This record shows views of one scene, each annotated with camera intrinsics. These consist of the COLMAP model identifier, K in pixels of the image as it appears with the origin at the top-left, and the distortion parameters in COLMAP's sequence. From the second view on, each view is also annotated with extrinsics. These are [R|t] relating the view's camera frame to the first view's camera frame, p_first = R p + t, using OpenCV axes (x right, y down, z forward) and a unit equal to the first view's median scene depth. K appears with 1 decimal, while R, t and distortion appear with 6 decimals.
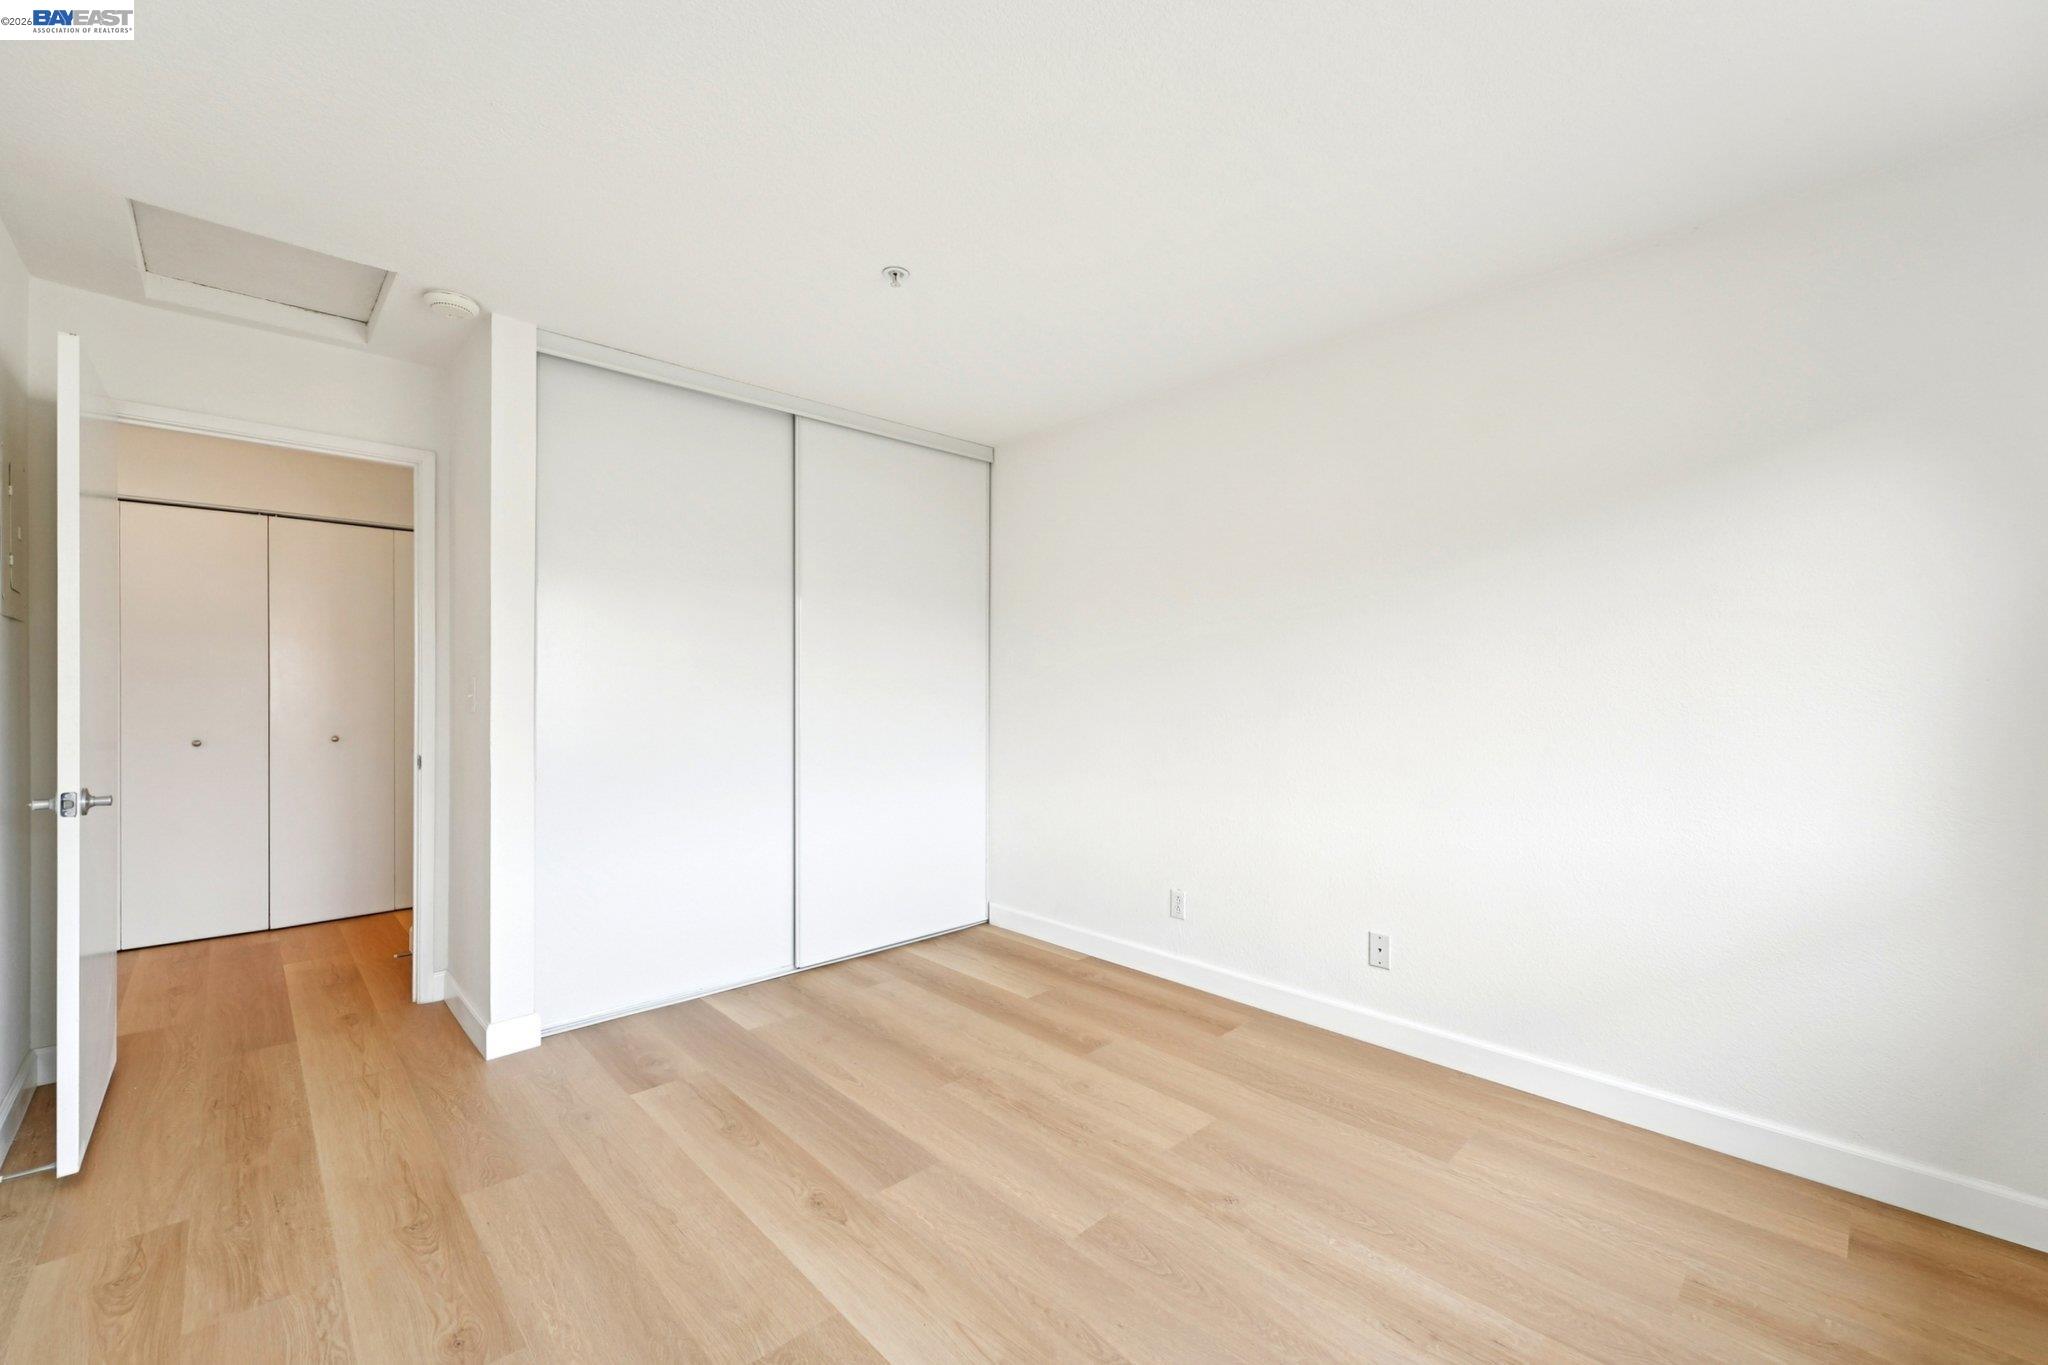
lens RADIAL K [[828.1, 0, 1024.9], [0, 828.1, 681.5], [0, 0, 1]] dist [-0.001649, 0.000046]
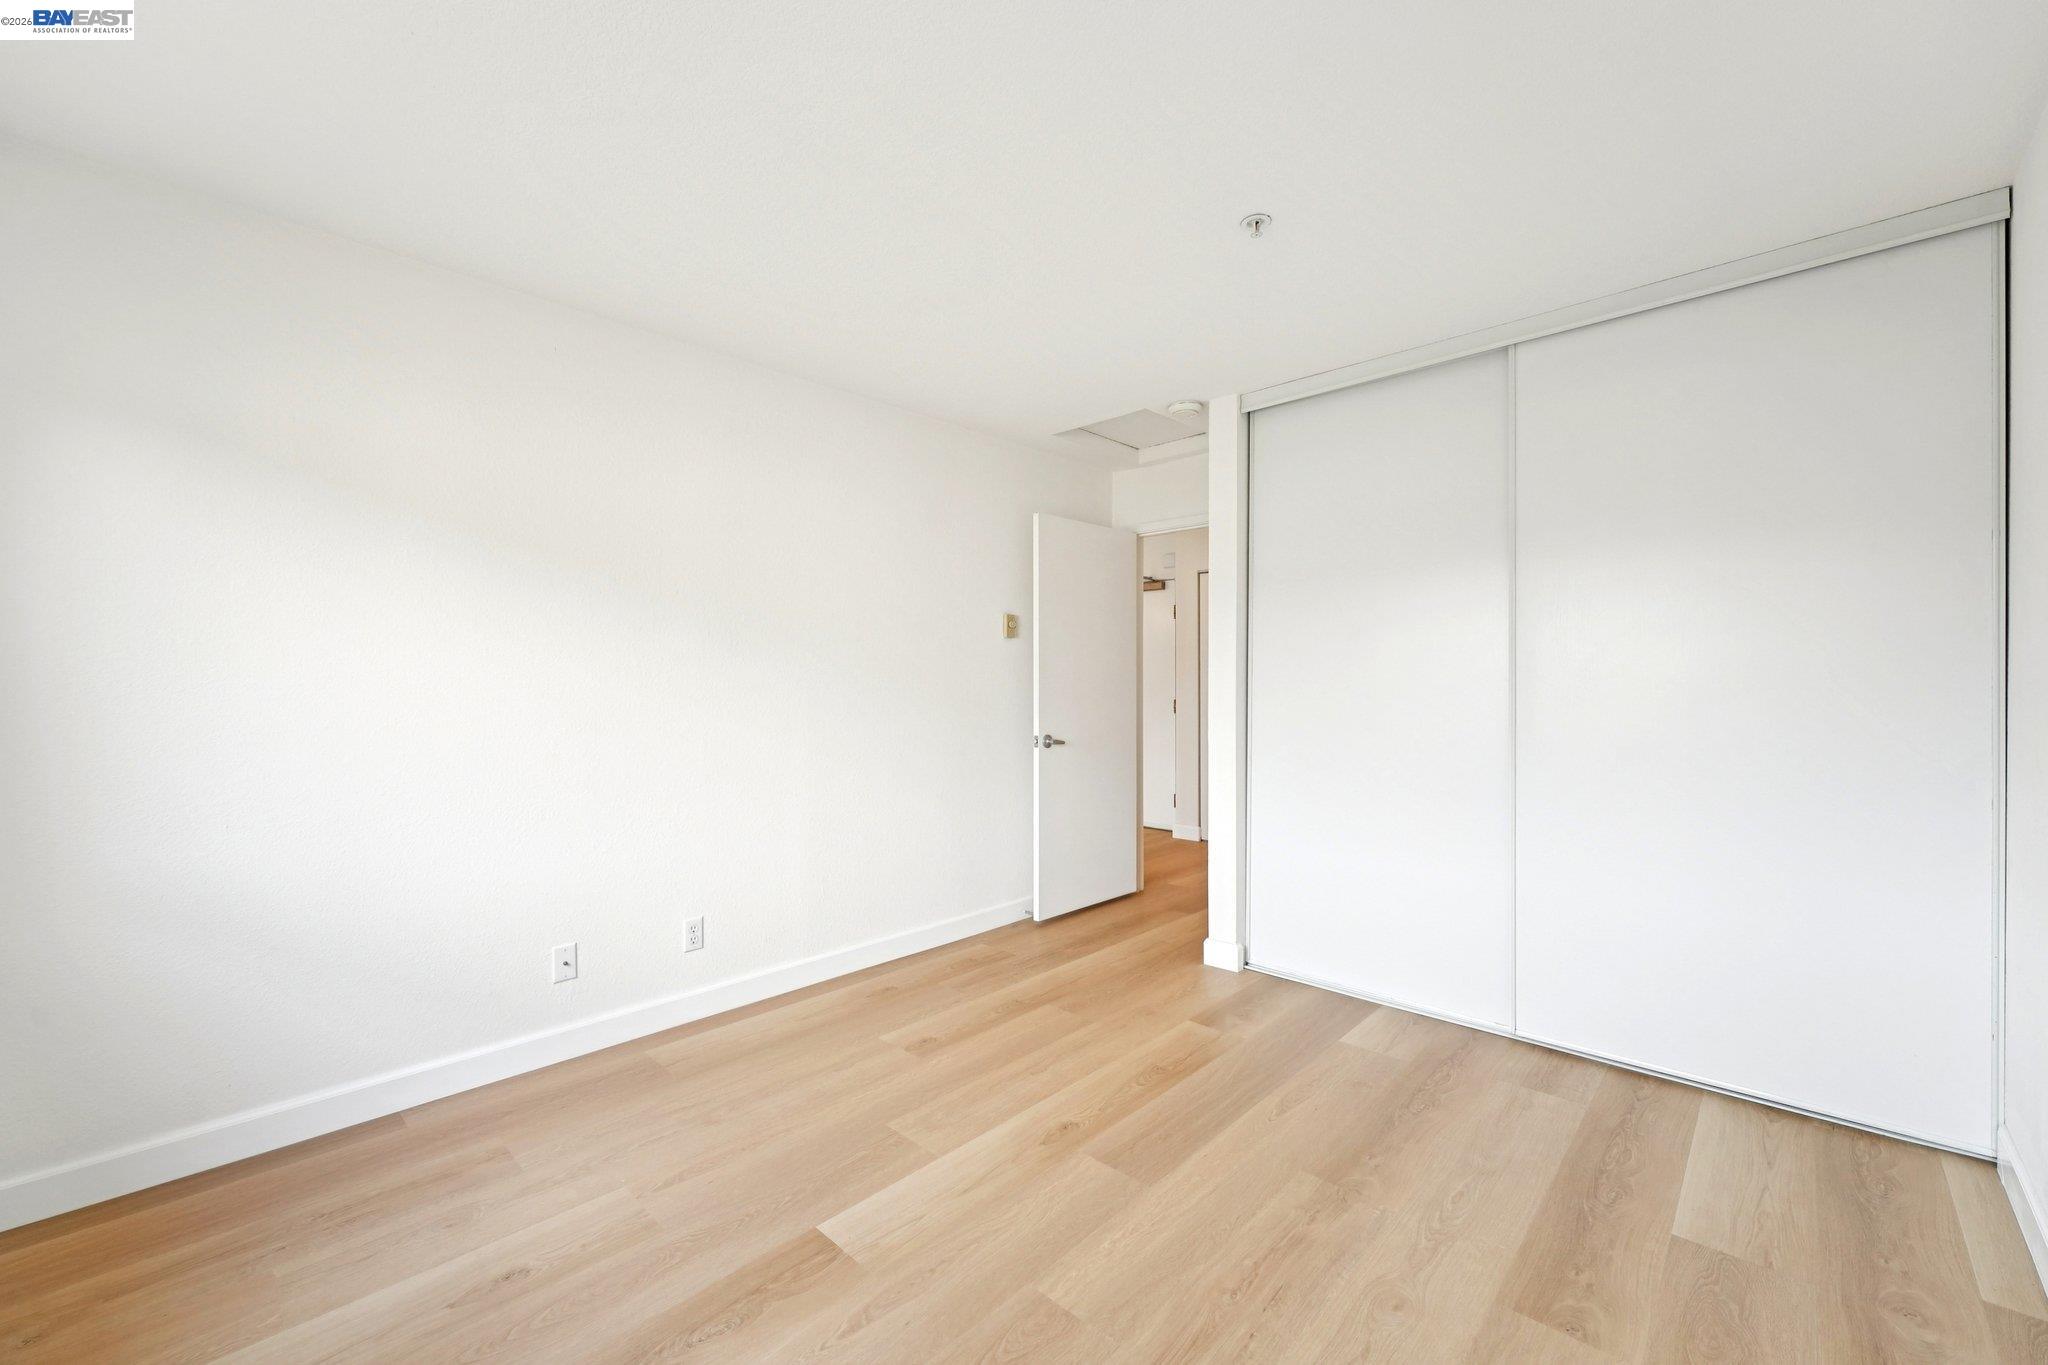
lens RADIAL K [[828.1, 0, 1038.3], [0, 828.1, 685.0], [0, 0, 1]] dist [-0.001649, 0.000046]
pose [[0.056228, -0.001454, -0.998417, 0.659826], [0.004729, 0.999988, -0.001190, 0.008055], [0.998407, -0.004655, 0.056234, 0.653156]]
